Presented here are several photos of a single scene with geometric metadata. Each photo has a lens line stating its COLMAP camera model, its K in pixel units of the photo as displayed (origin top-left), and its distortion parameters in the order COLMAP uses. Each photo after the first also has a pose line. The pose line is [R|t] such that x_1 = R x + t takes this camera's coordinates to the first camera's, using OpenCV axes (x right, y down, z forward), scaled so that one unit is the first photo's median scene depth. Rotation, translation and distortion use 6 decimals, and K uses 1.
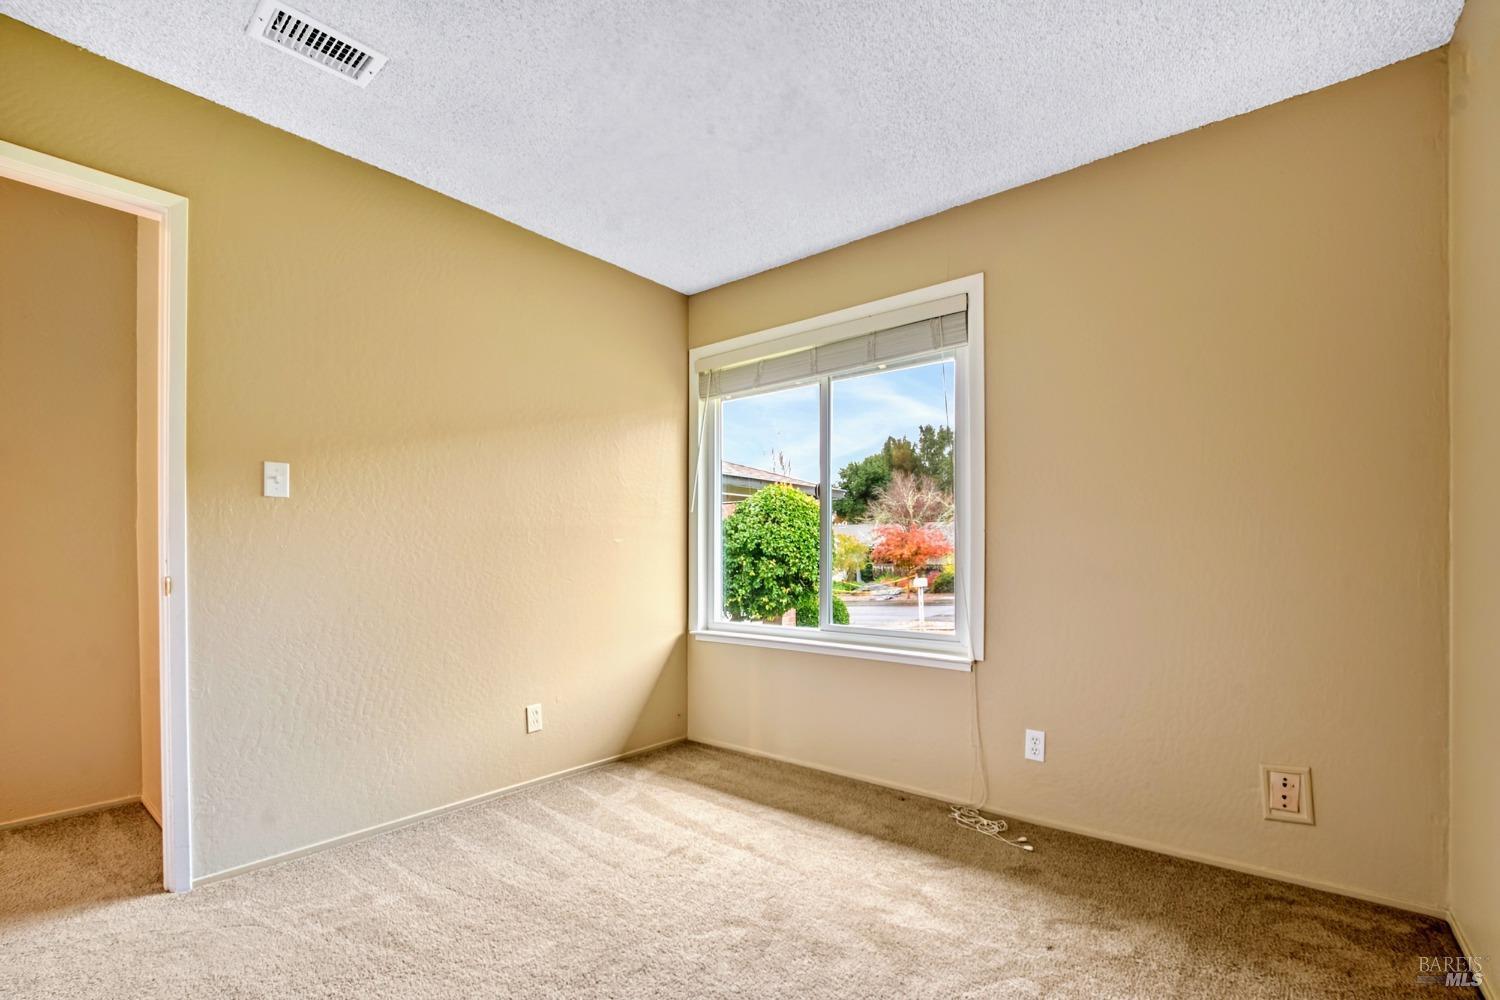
lens RADIAL K [[663.5, 0, 747.5], [0, 663.5, 535.2], [0, 0, 1]] dist [-0.040295, 0.010184]
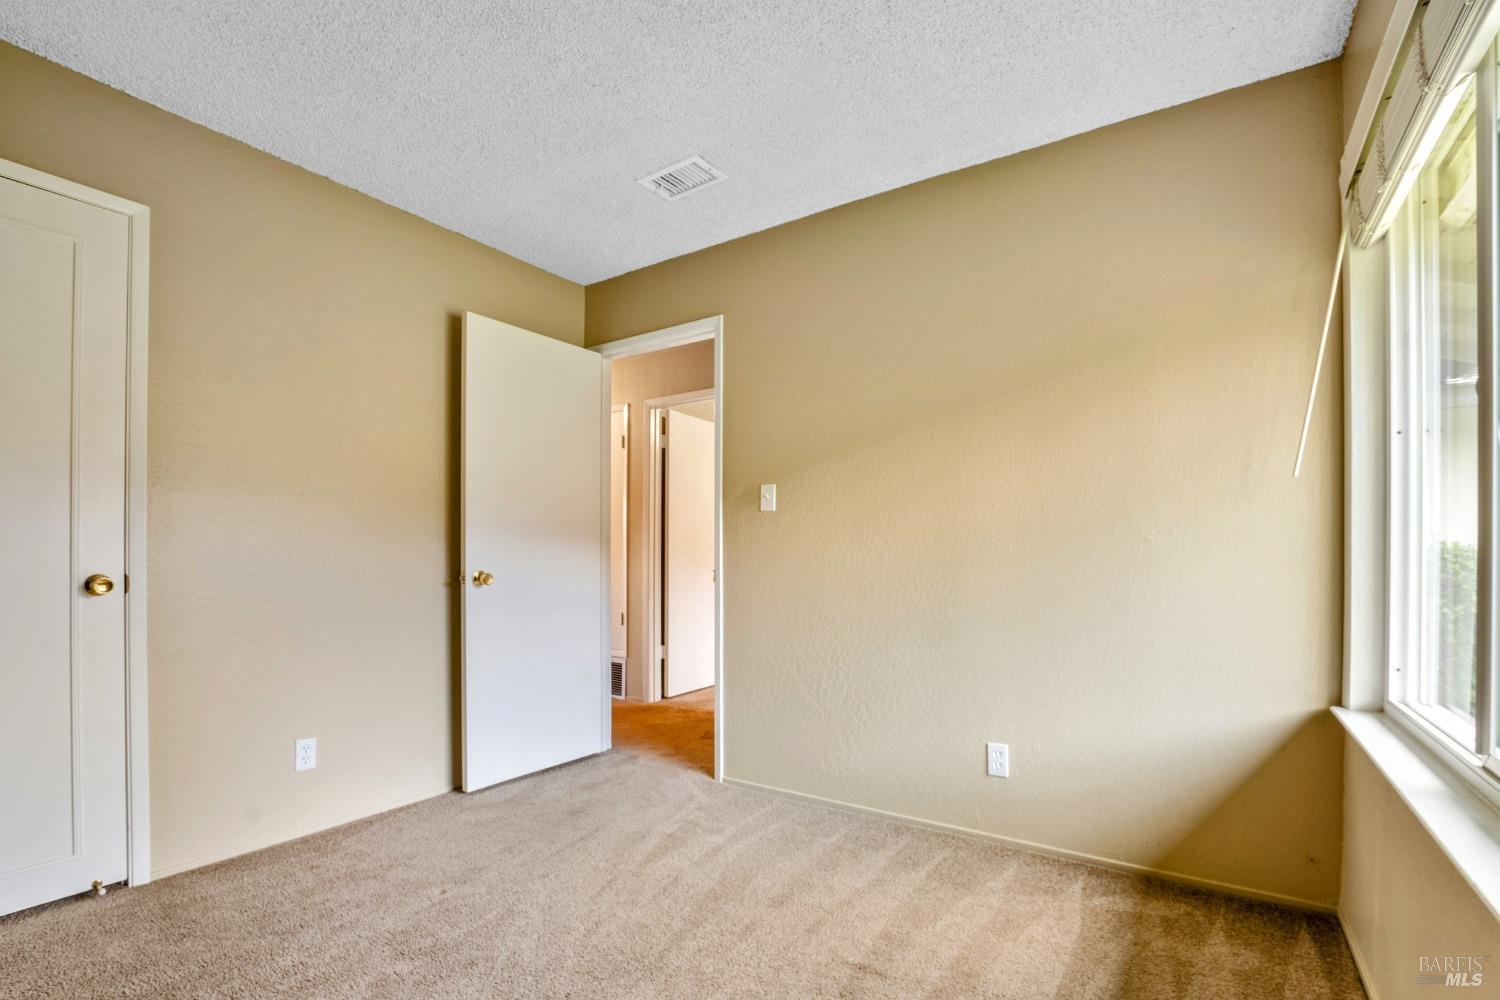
lens RADIAL K [[682.2, 0, 750.9], [0, 682.2, 553.0], [0, 0, 1]] dist [-0.027535, -0.000005]
pose [[0.109543, 0.001013, -0.993982, 0.552552], [0.023098, 0.999727, 0.003564, 0.017055], [0.993714, -0.023349, 0.109490, 0.724978]]
